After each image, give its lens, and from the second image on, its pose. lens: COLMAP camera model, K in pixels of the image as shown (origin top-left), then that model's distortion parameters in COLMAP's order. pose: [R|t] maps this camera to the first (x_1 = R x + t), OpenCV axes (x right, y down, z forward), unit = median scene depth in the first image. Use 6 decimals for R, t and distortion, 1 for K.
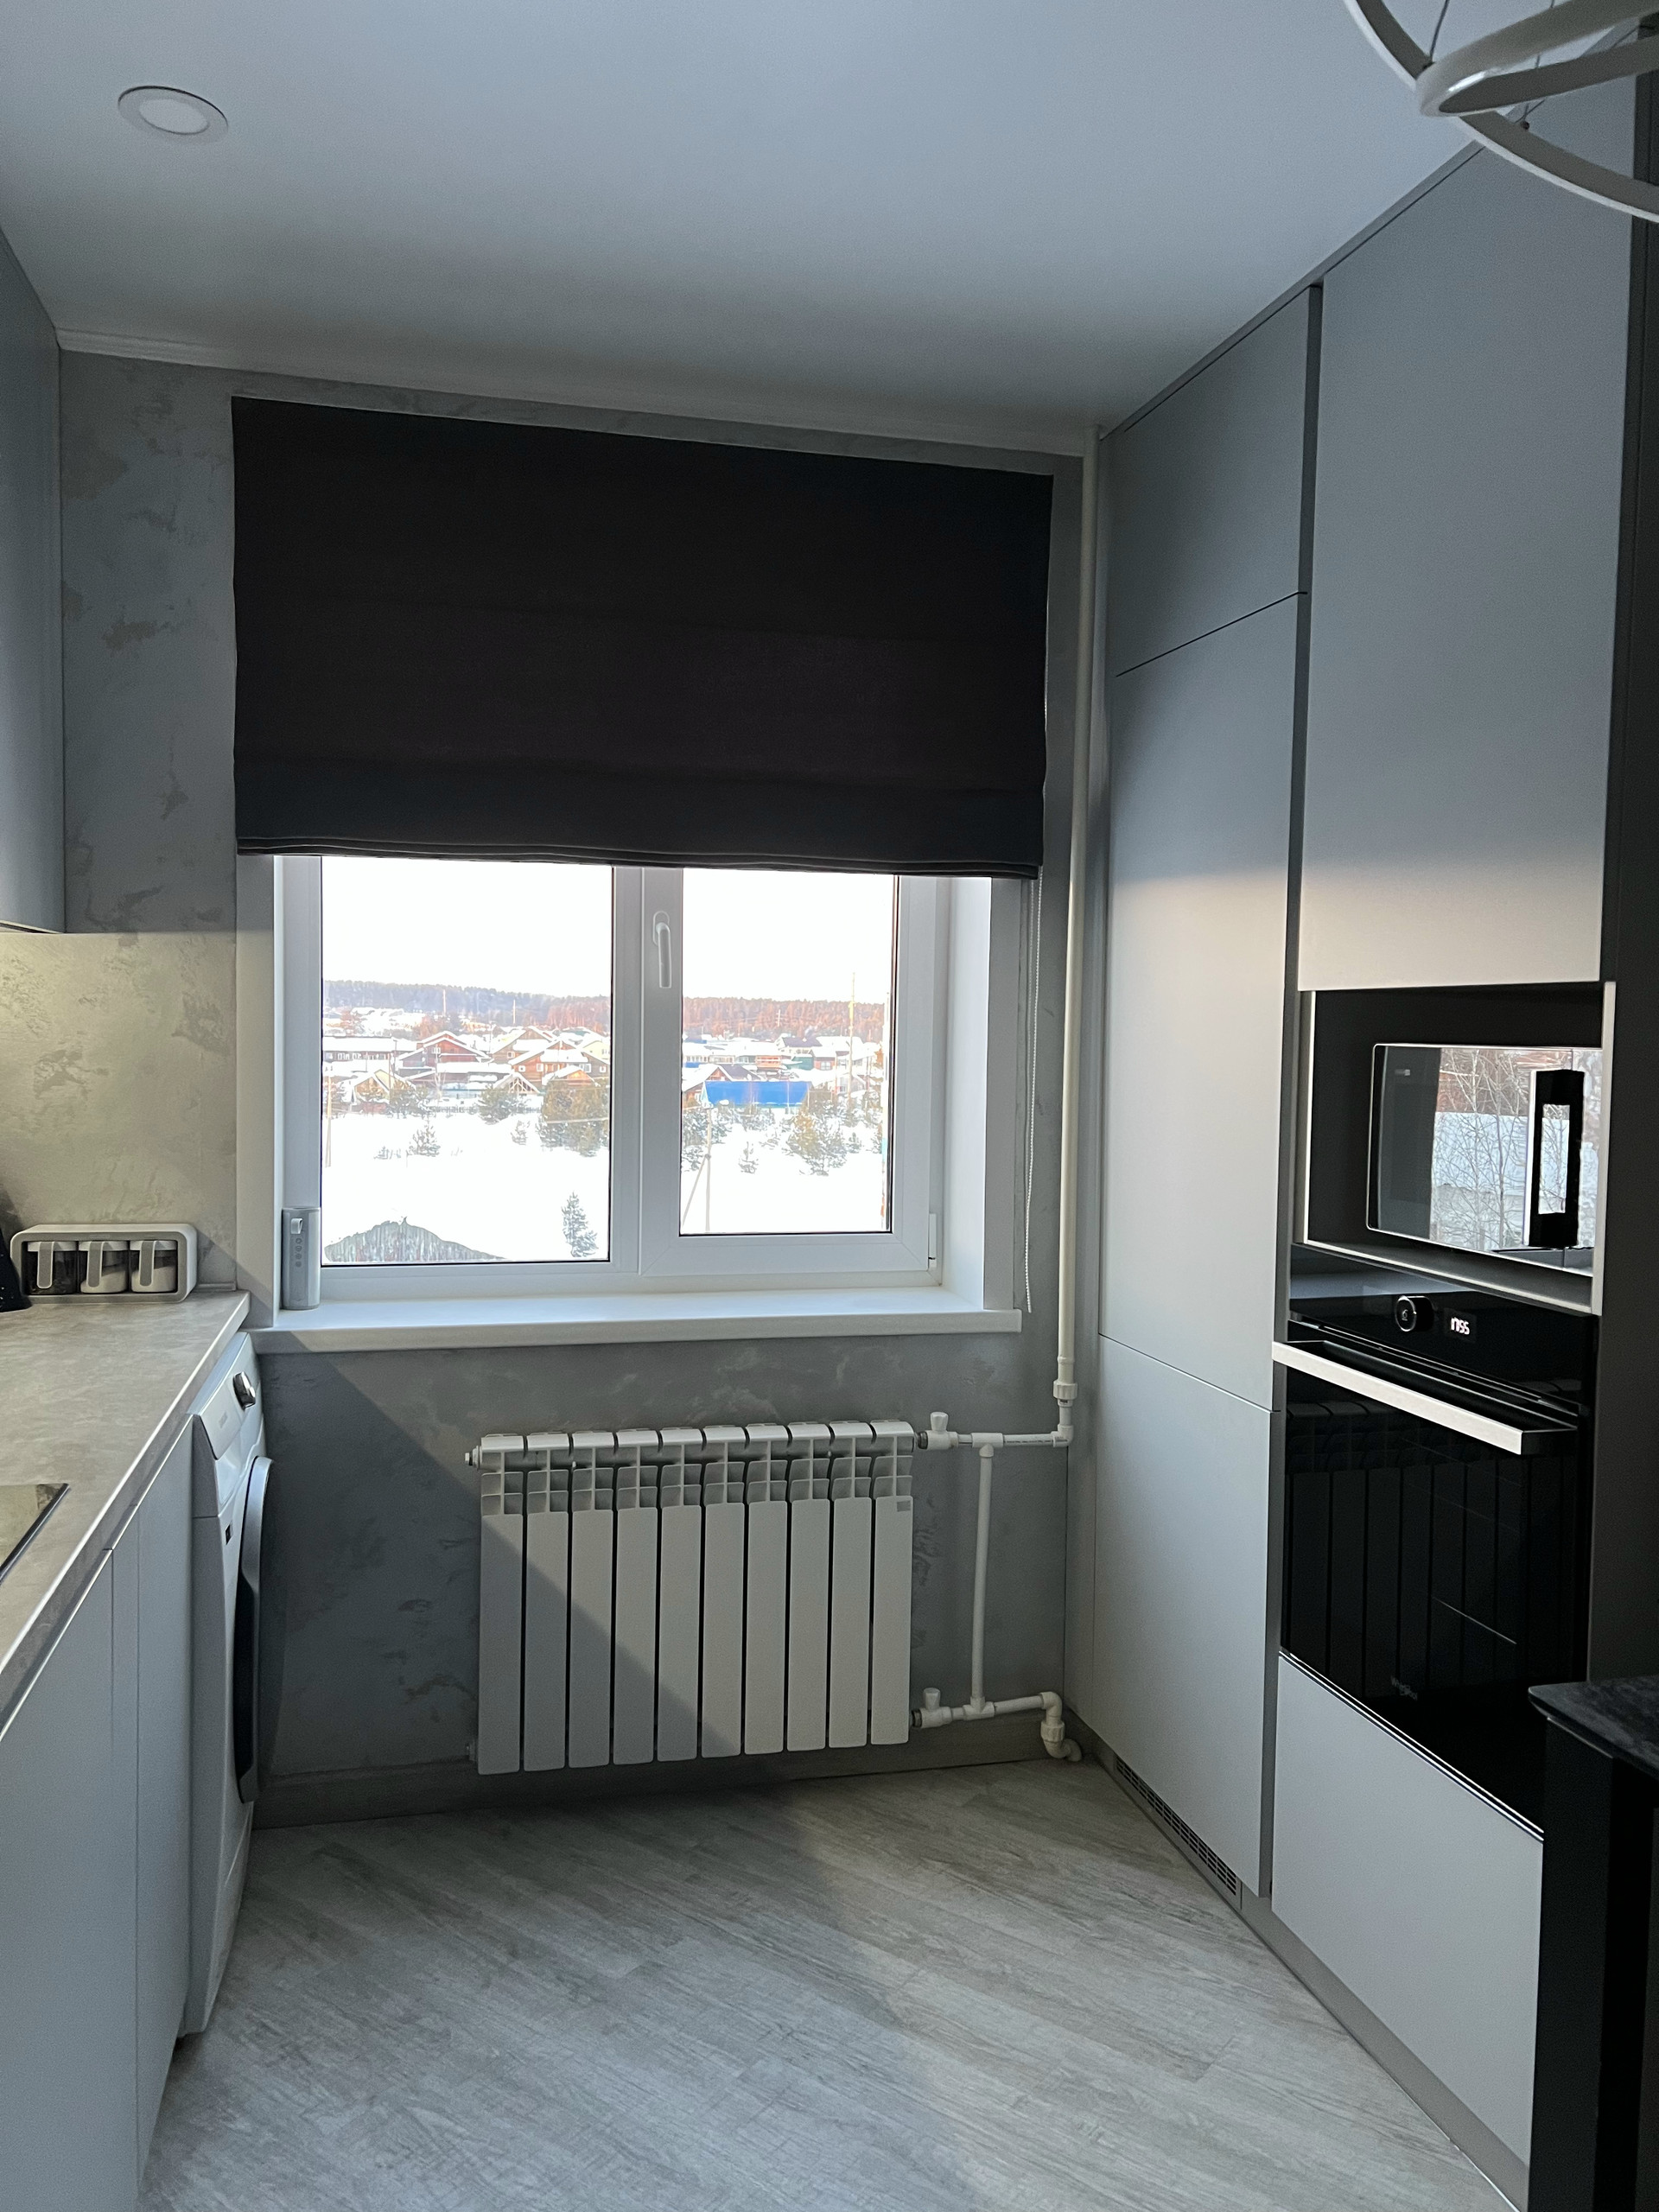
lens RADIAL K [[1645.1, 0, 825.9], [0, 1645.1, 1119.6], [0, 0, 1]] dist [0.035280, -0.042760]
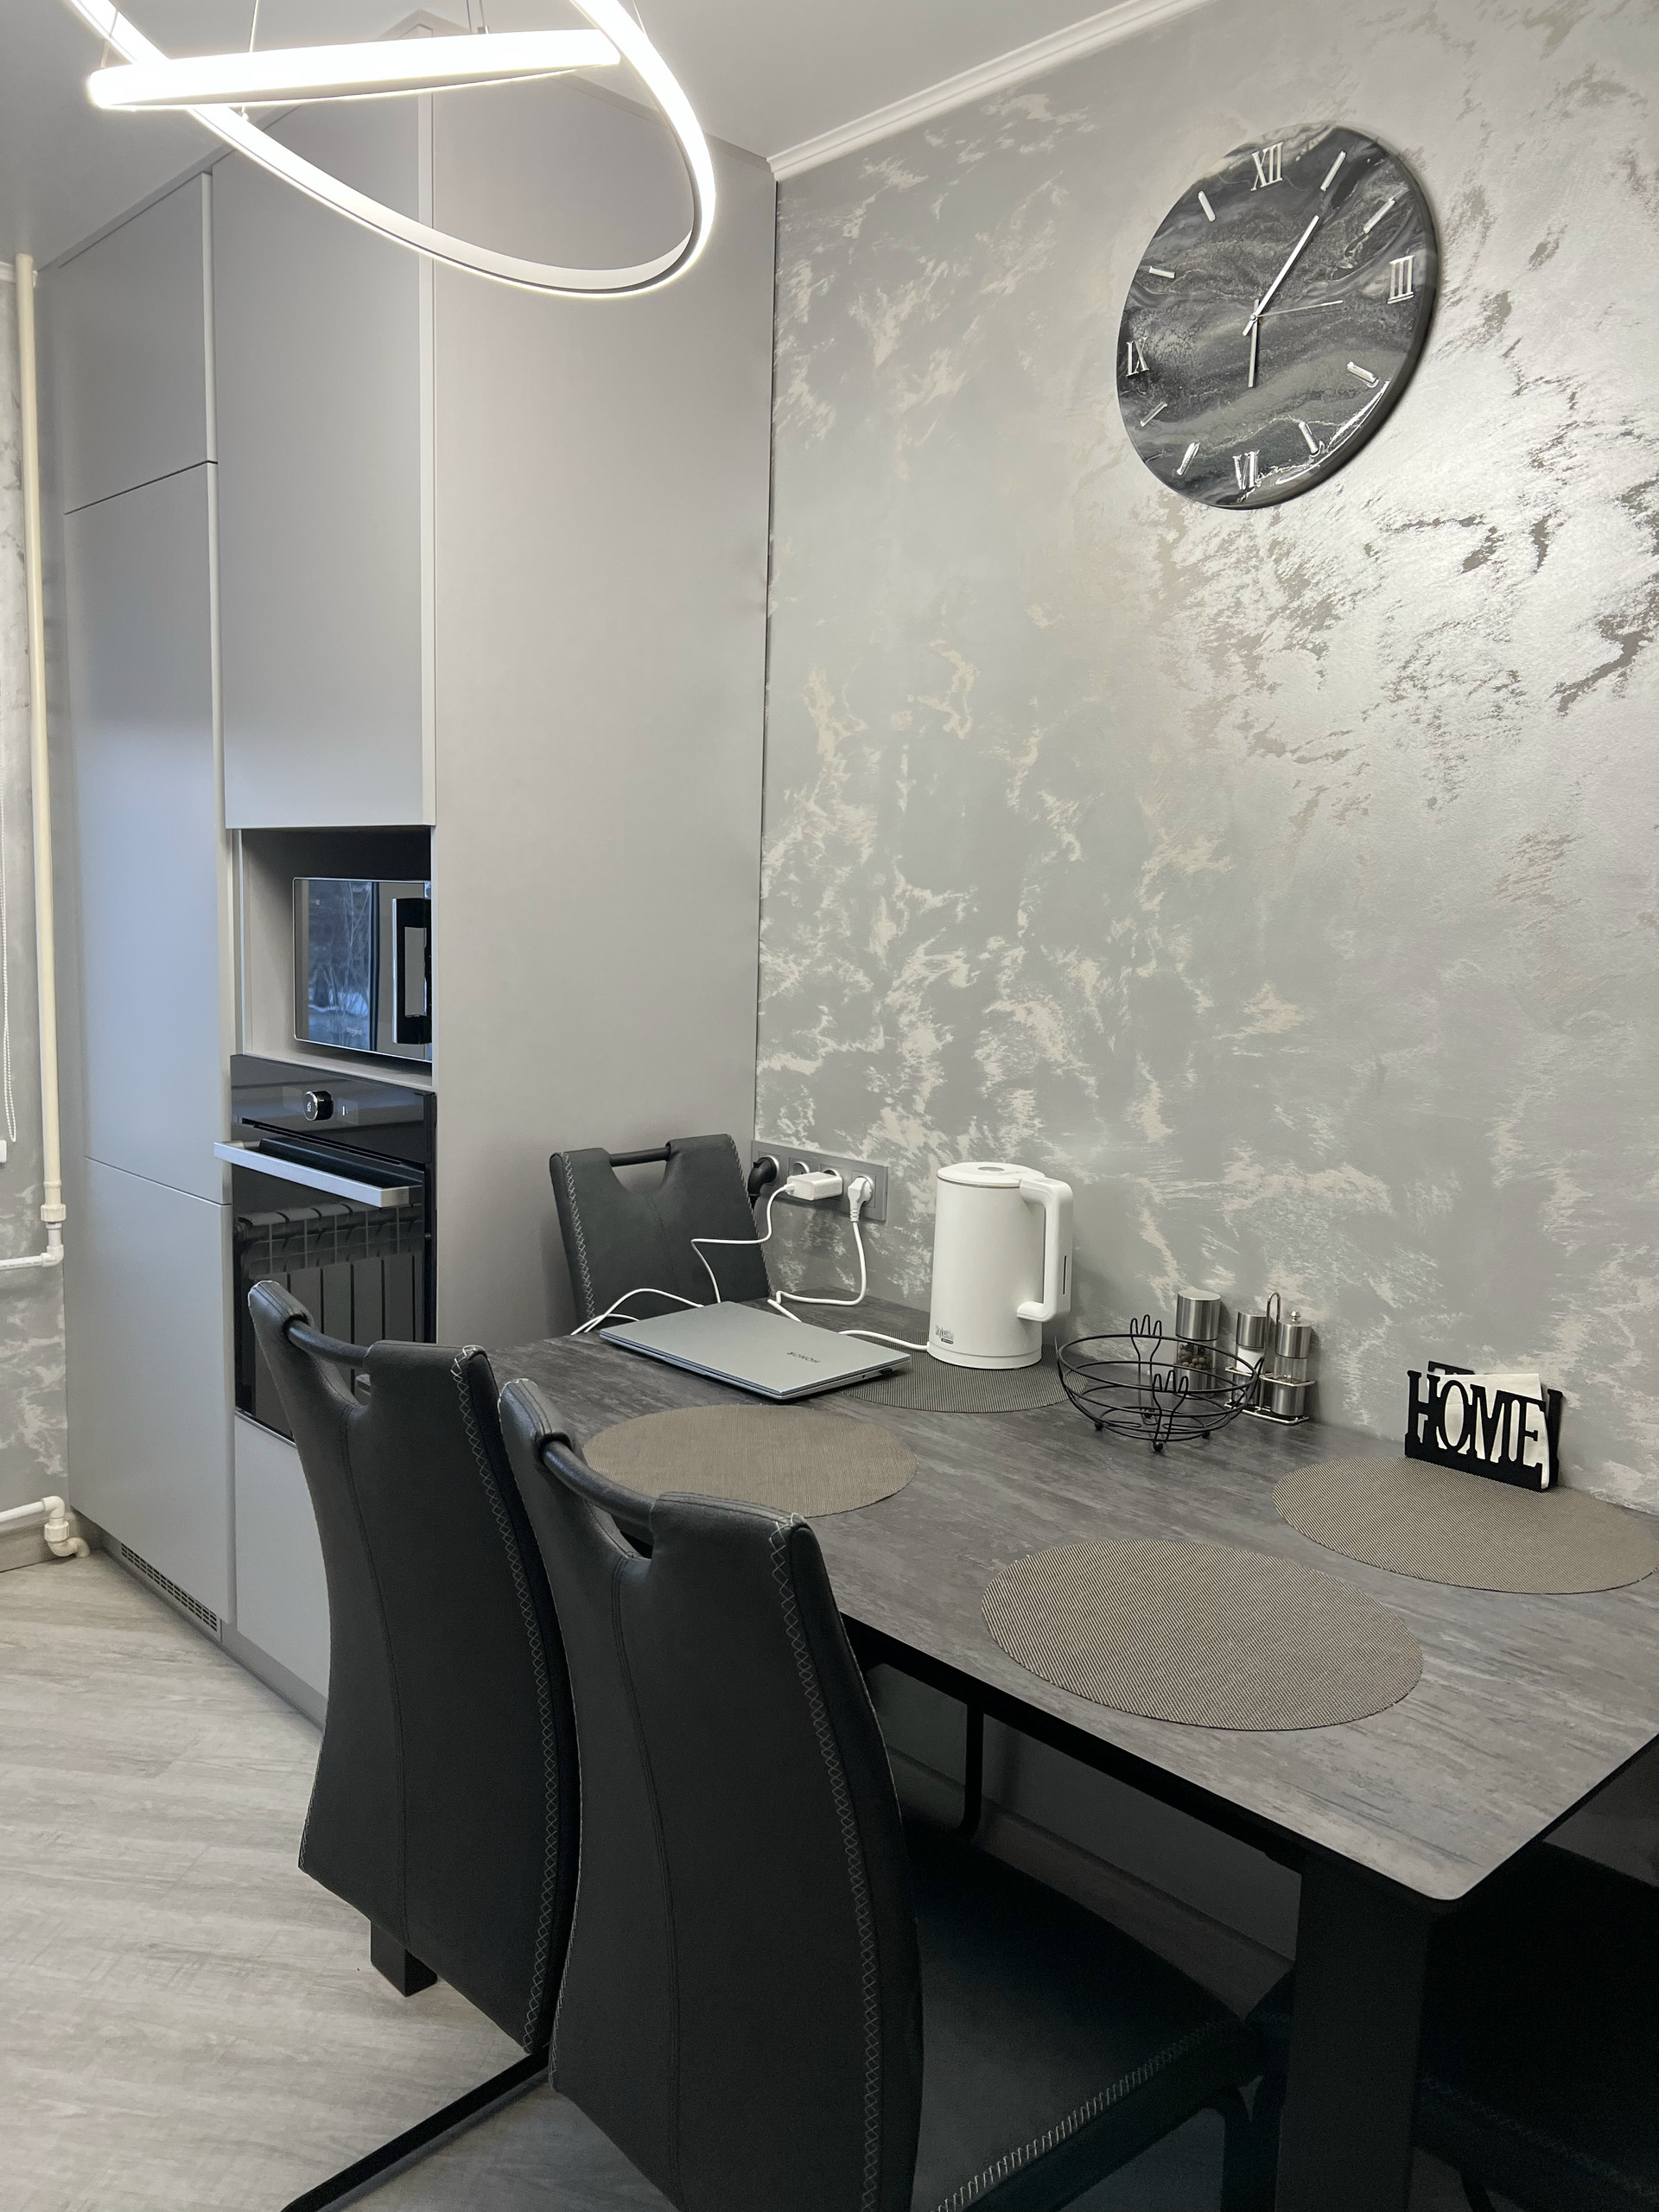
lens RADIAL K [[1645.1, 0, 825.9], [0, 1645.1, 1119.6], [0, 0, 1]] dist [0.035280, -0.042760]
pose [[0.872643, -0.048983, 0.485895, 0.083560], [0.006940, 0.996100, 0.087953, 0.022238], [-0.488309, -0.073380, 0.869580, -0.182811]]
